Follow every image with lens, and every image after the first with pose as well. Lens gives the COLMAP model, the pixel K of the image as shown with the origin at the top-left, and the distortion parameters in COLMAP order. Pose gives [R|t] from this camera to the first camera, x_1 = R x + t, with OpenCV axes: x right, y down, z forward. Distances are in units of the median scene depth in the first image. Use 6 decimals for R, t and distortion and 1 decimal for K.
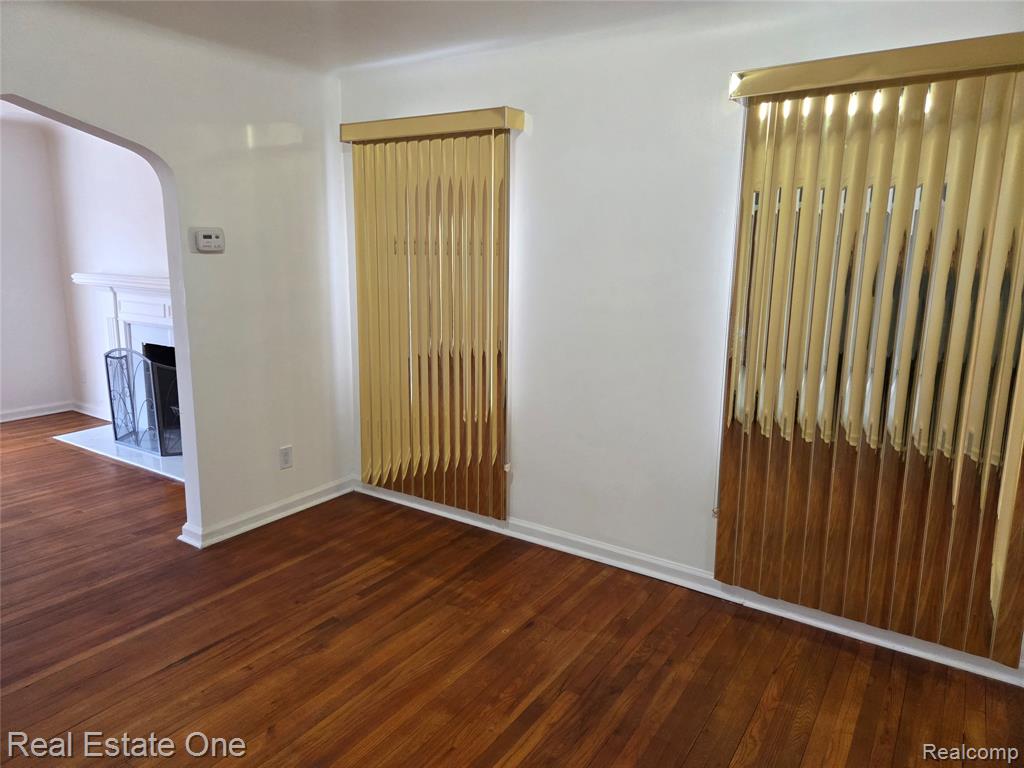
lens RADIAL K [[680.6, 0, 513.7], [0, 680.6, 375.1], [0, 0, 1]] dist [0.070819, -0.056258]
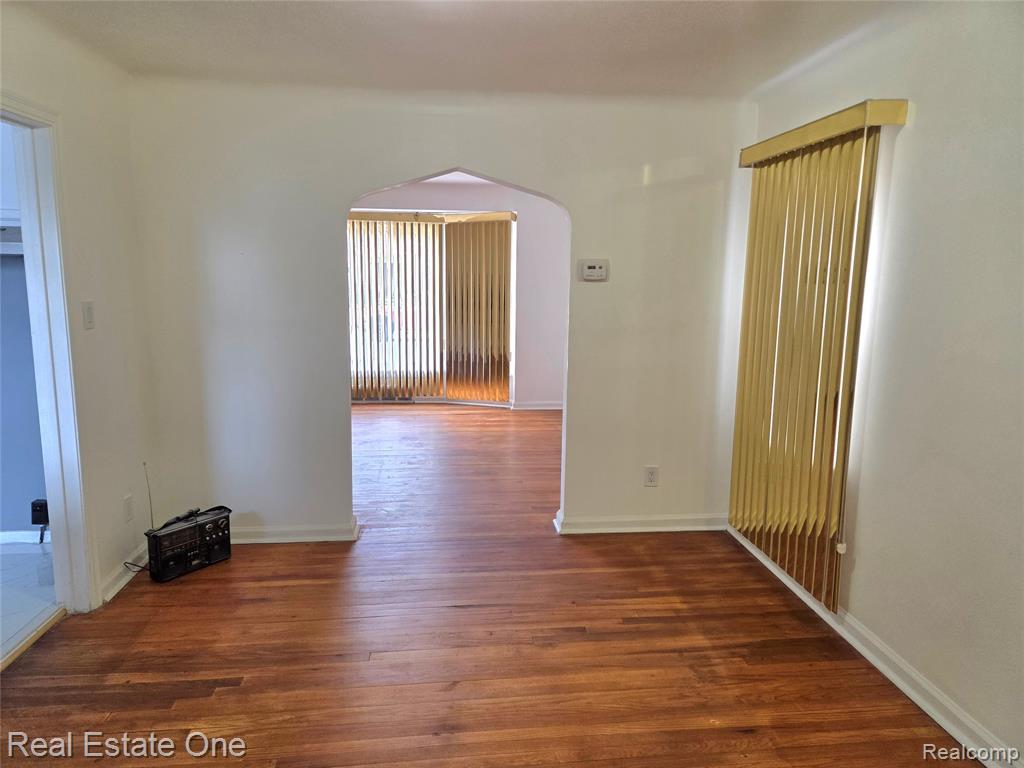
lens RADIAL K [[680.6, 0, 513.7], [0, 680.6, 375.1], [0, 0, 1]] dist [0.070819, -0.056258]
pose [[0.639051, 0.109162, -0.761378, 0.348182], [-0.142849, 0.989501, 0.021970, -0.028005], [0.755783, 0.094722, 0.647935, 0.174062]]
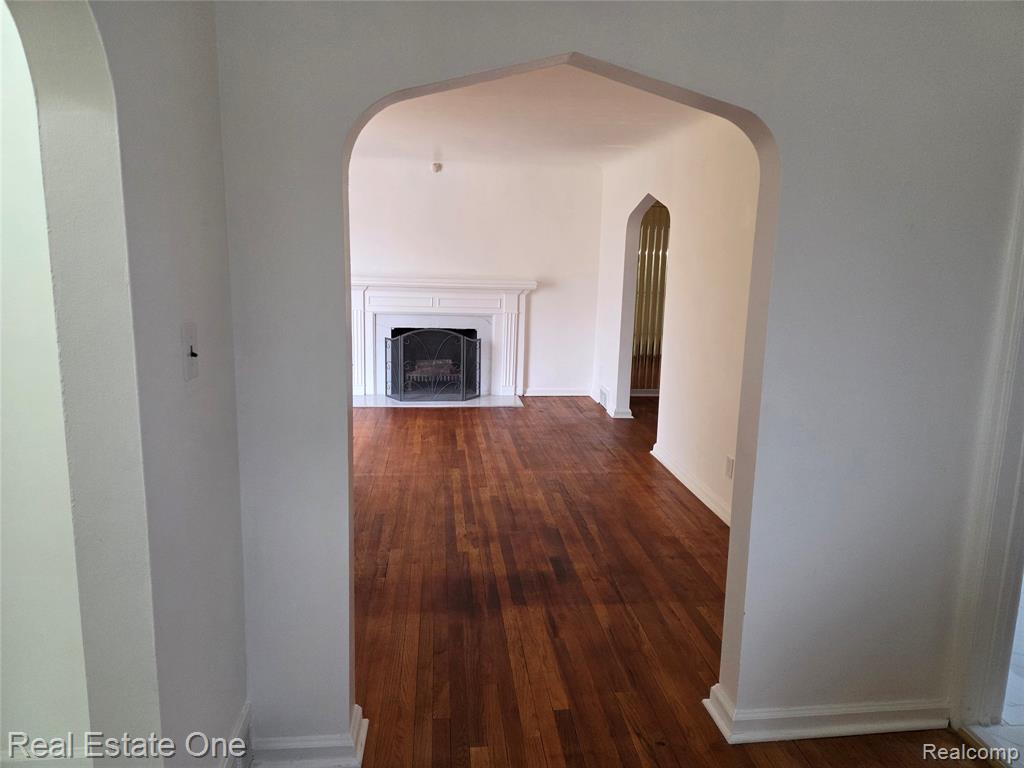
lens RADIAL K [[675.9, 0, 529.0], [0, 675.9, 370.9], [0, 0, 1]] dist [0.065683, -0.053857]
pose [[0.741784, -0.102171, 0.662810, -1.927668], [0.100209, 0.994118, 0.041092, 0.012748], [-0.663110, 0.035938, 0.747659, -0.222420]]
